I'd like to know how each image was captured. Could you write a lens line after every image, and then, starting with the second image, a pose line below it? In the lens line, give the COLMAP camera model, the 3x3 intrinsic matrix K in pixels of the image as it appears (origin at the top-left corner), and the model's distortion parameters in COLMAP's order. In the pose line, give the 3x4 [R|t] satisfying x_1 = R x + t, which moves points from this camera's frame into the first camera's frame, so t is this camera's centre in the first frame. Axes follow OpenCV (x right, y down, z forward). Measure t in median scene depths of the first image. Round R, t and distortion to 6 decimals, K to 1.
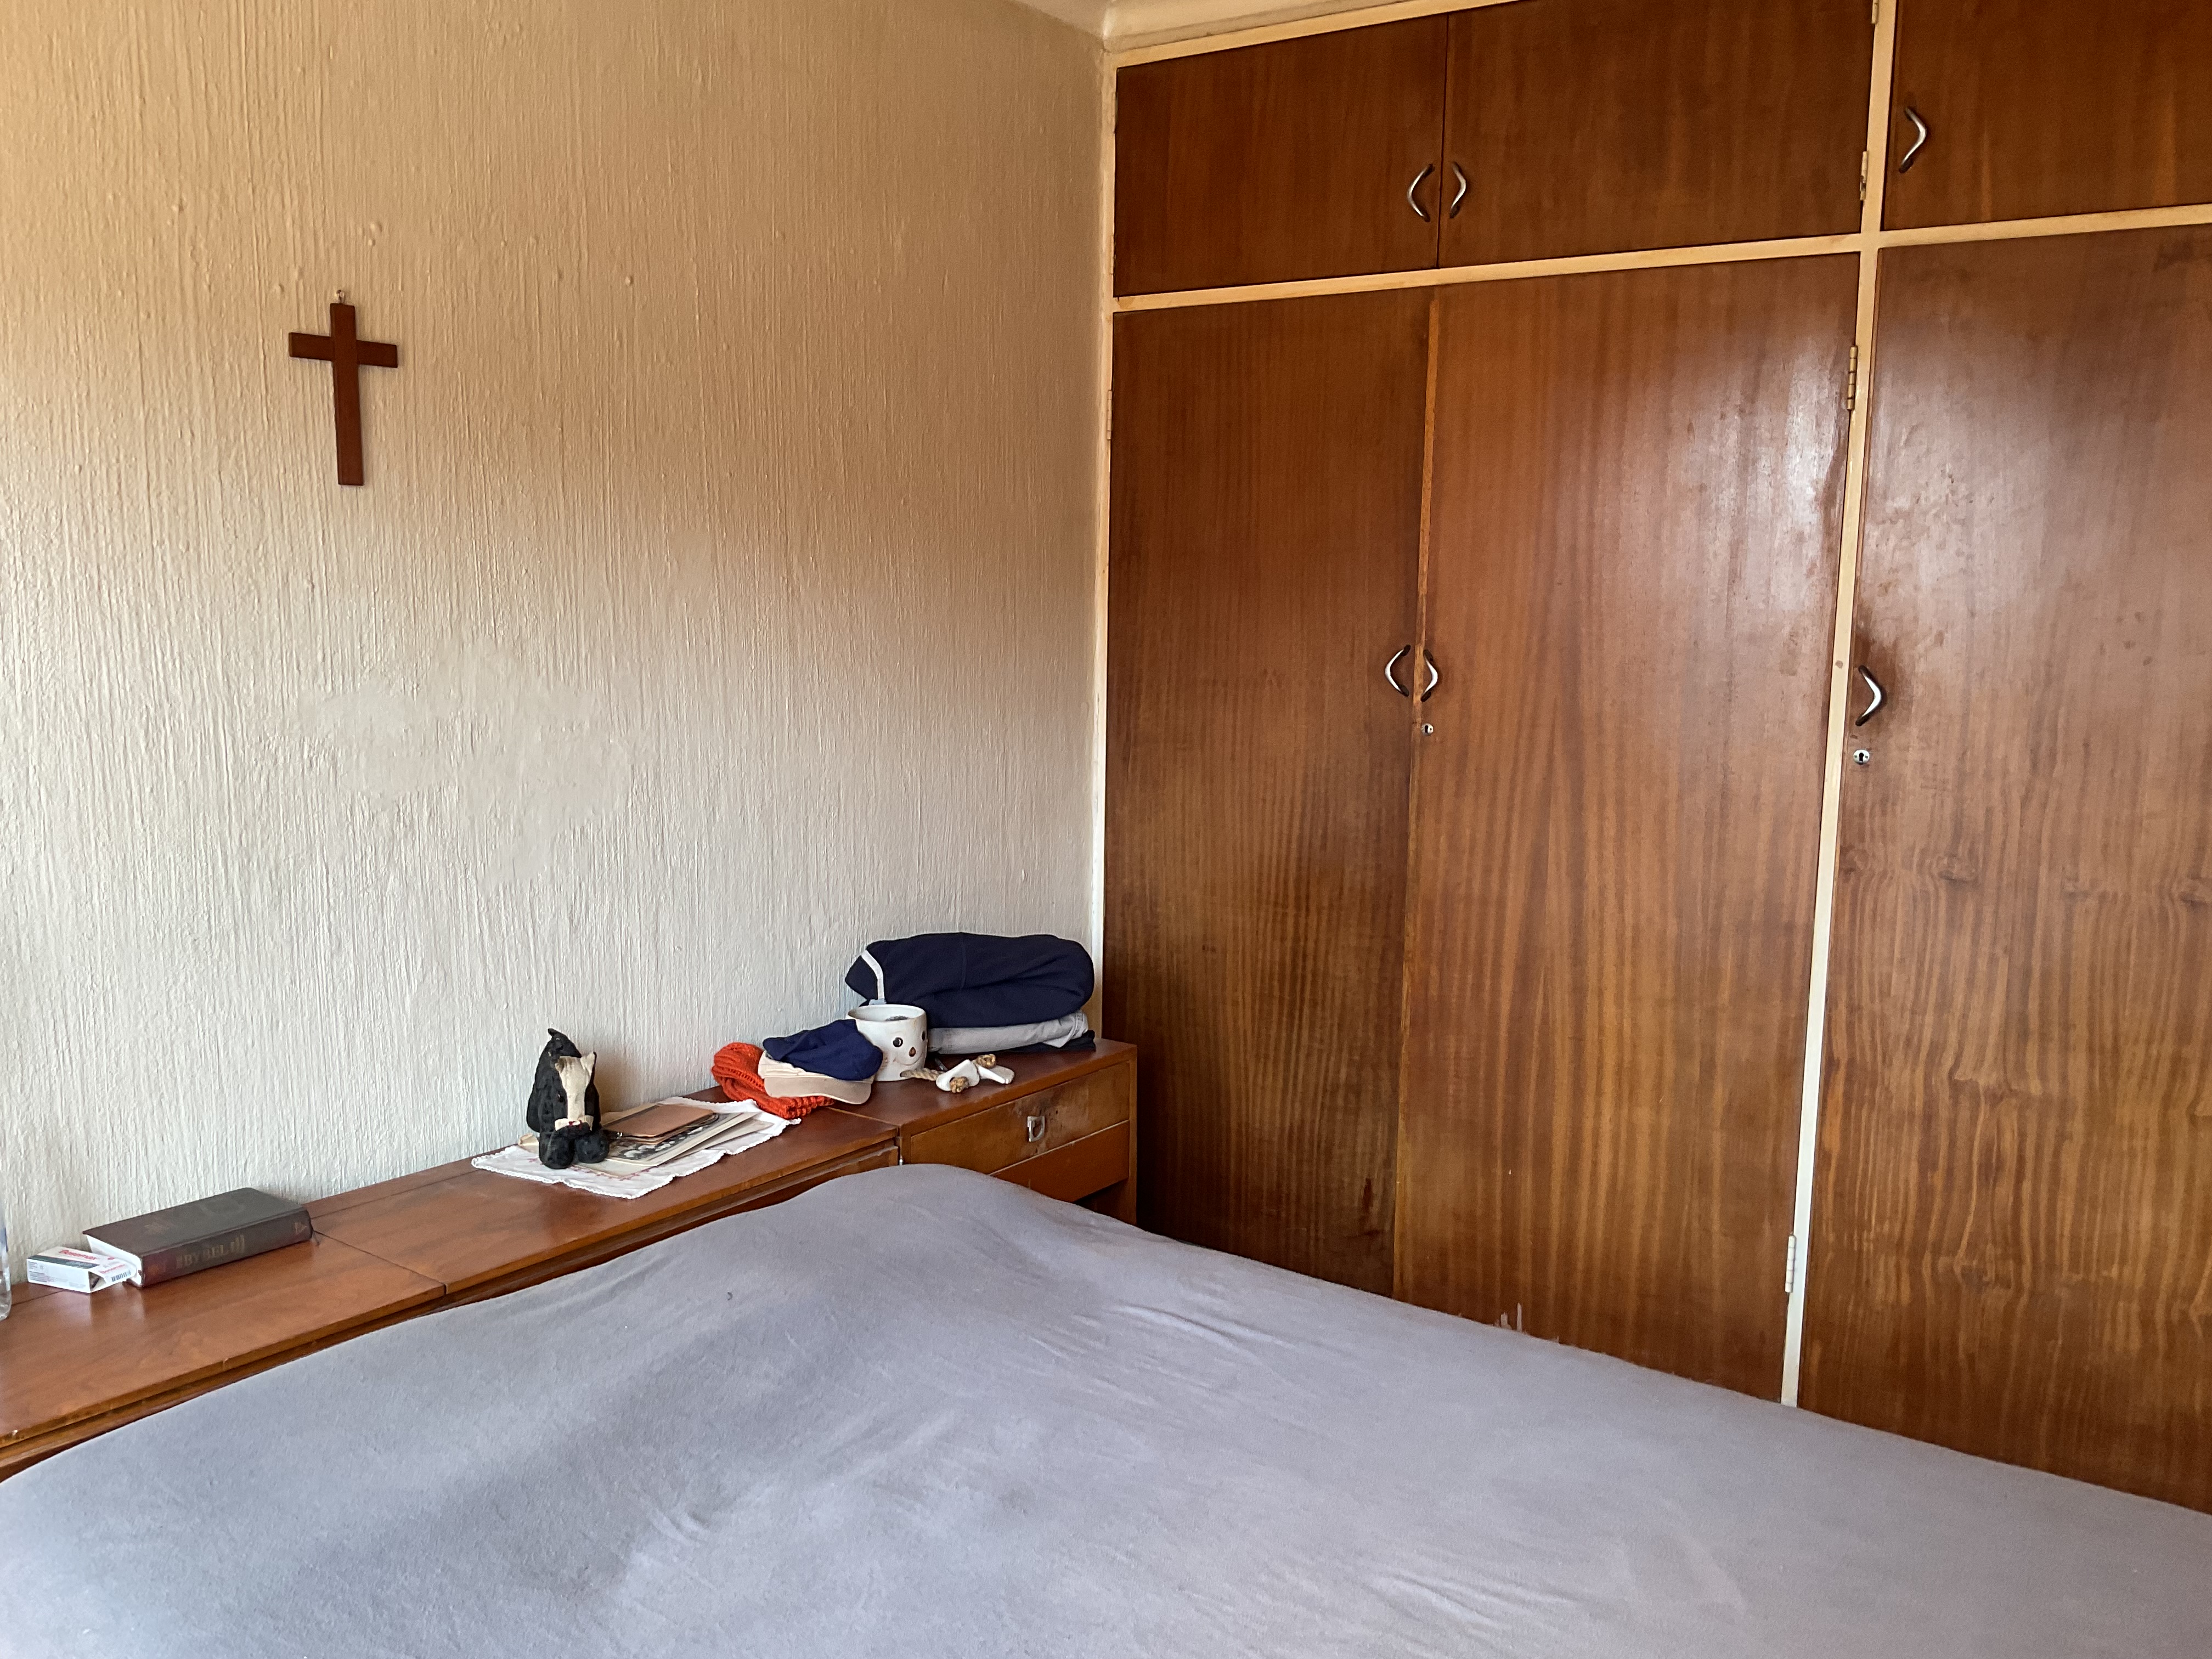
lens RADIAL K [[1821.5, 0, 1106.4], [0, 1821.5, 819.2], [0, 0, 1]] dist [0.083381, -0.155650]
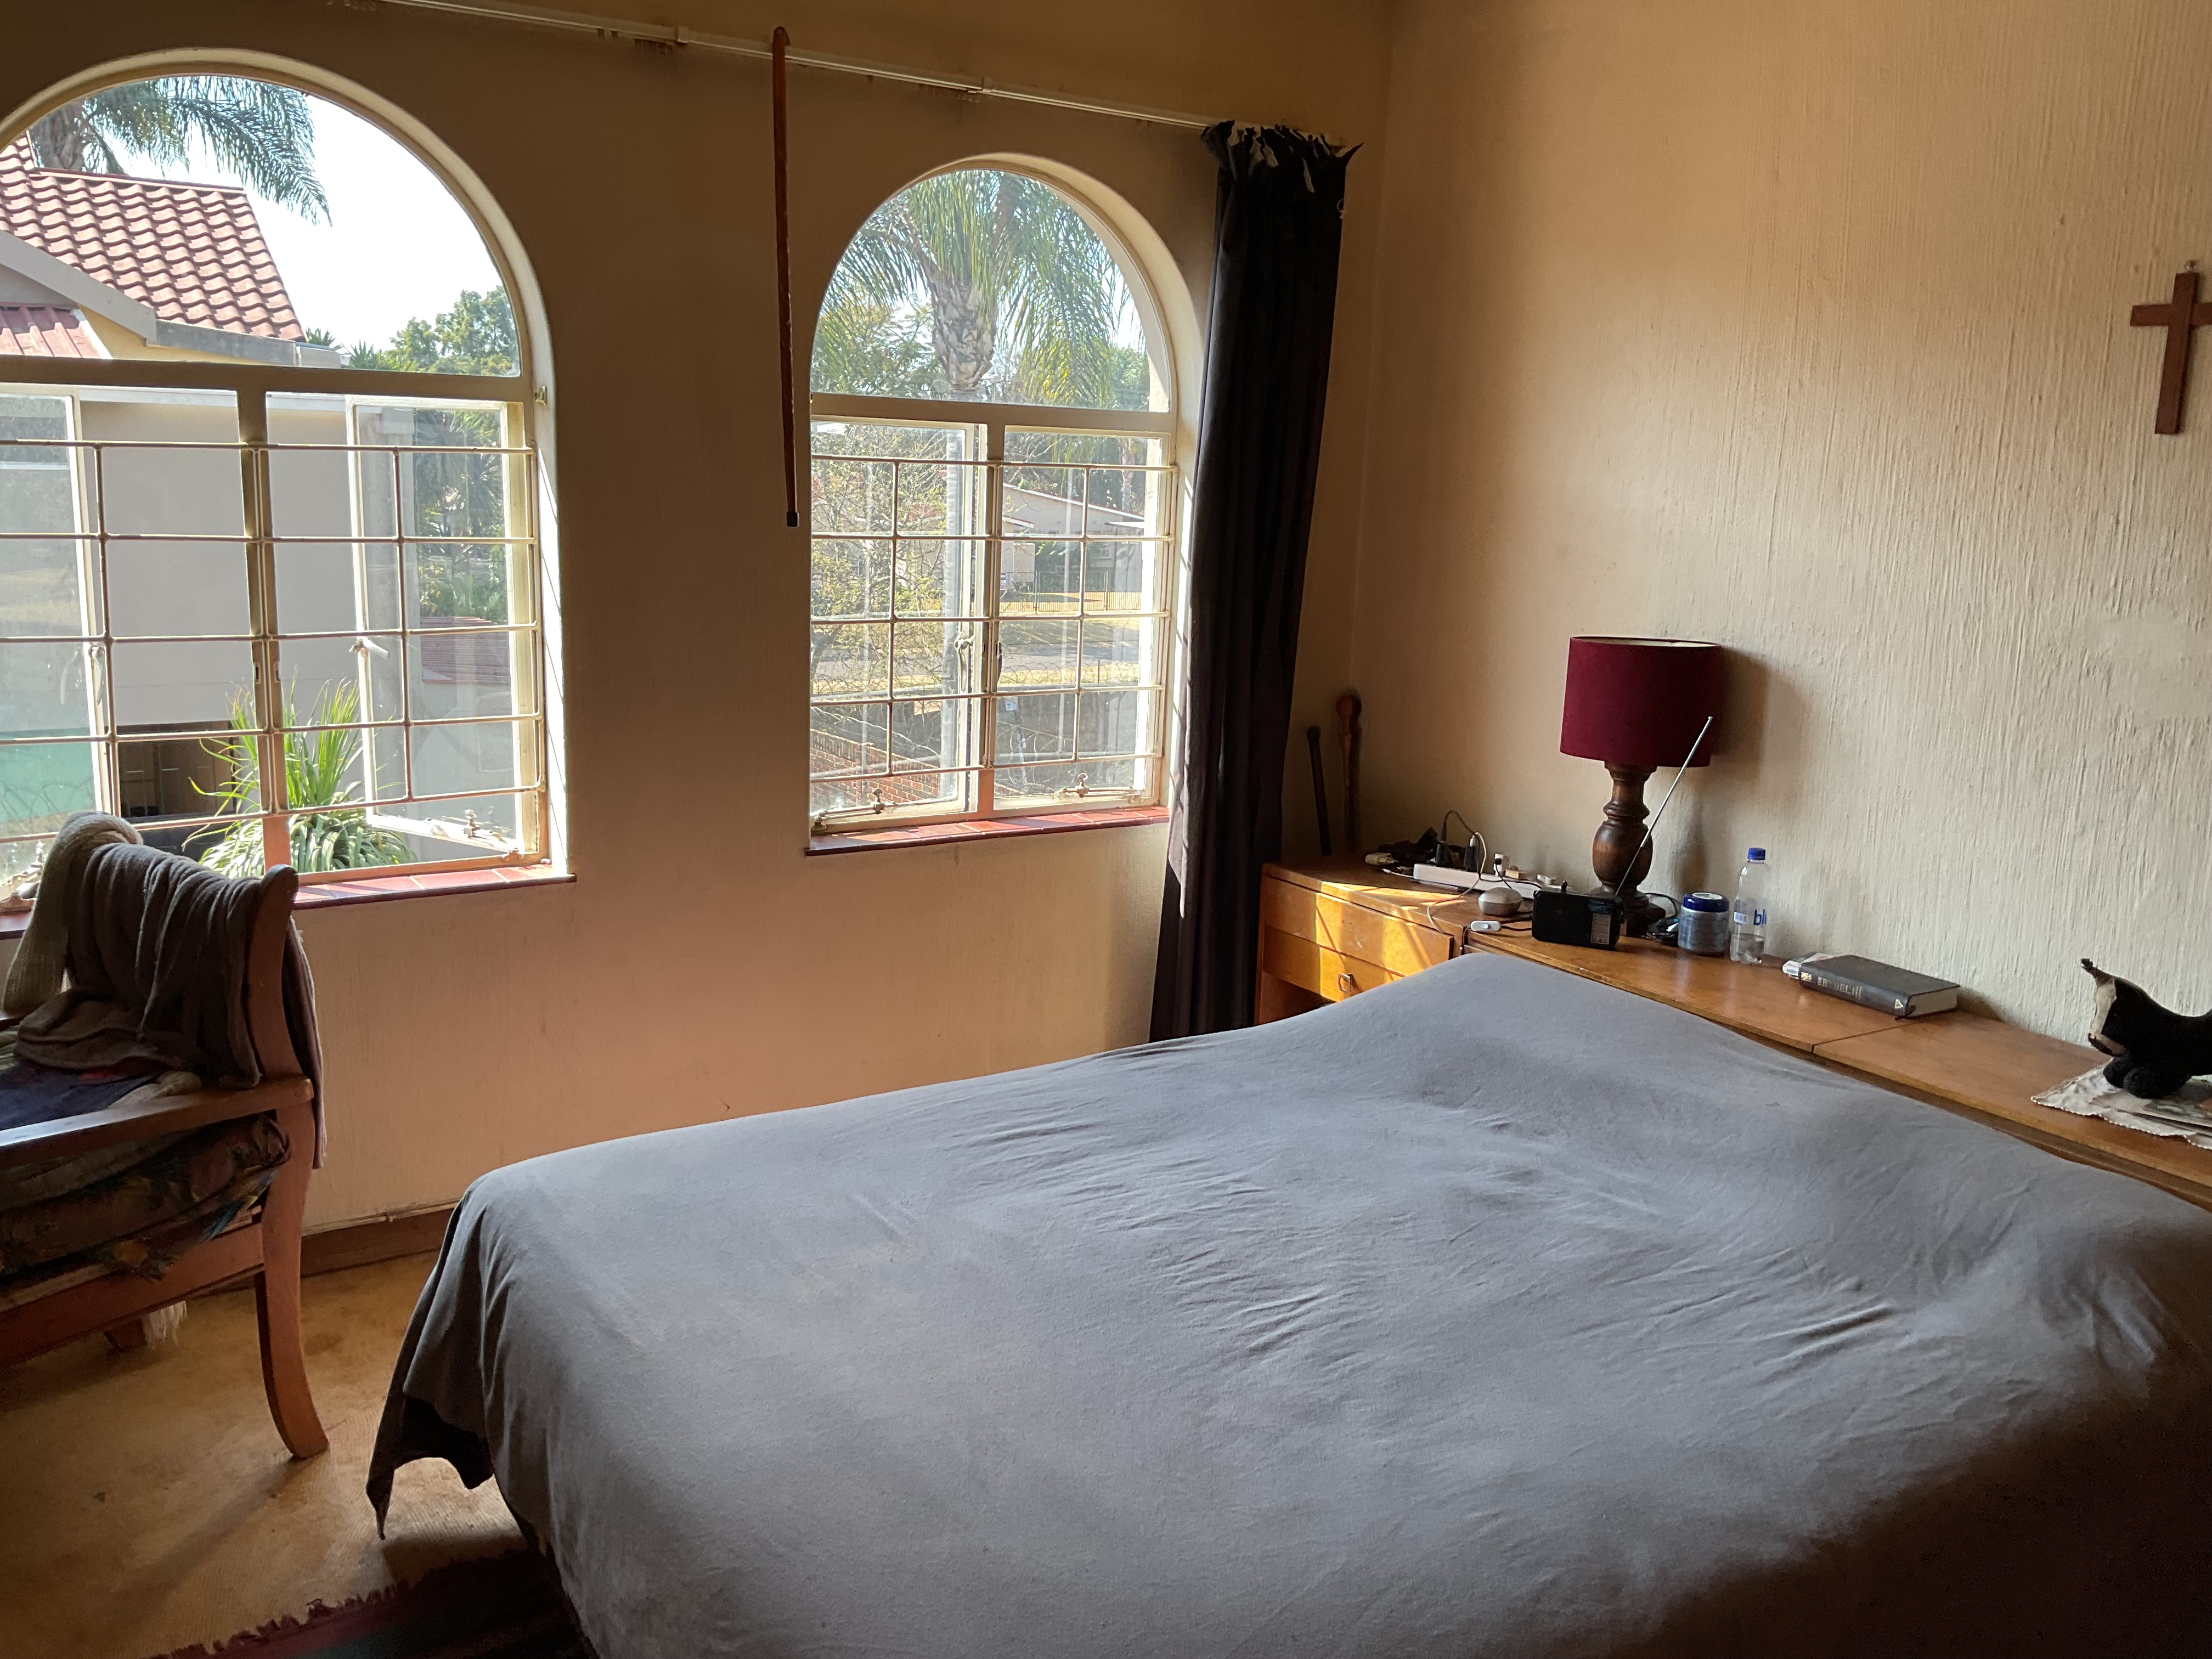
lens RADIAL K [[1821.5, 0, 1108.4], [0, 1821.5, 830.7], [0, 0, 1]] dist [0.083381, -0.155650]
pose [[-0.356160, 0.167512, -0.919287, 0.915018], [-0.156523, 0.959205, 0.235428, -0.114975], [0.921222, 0.227740, -0.315411, 0.832201]]
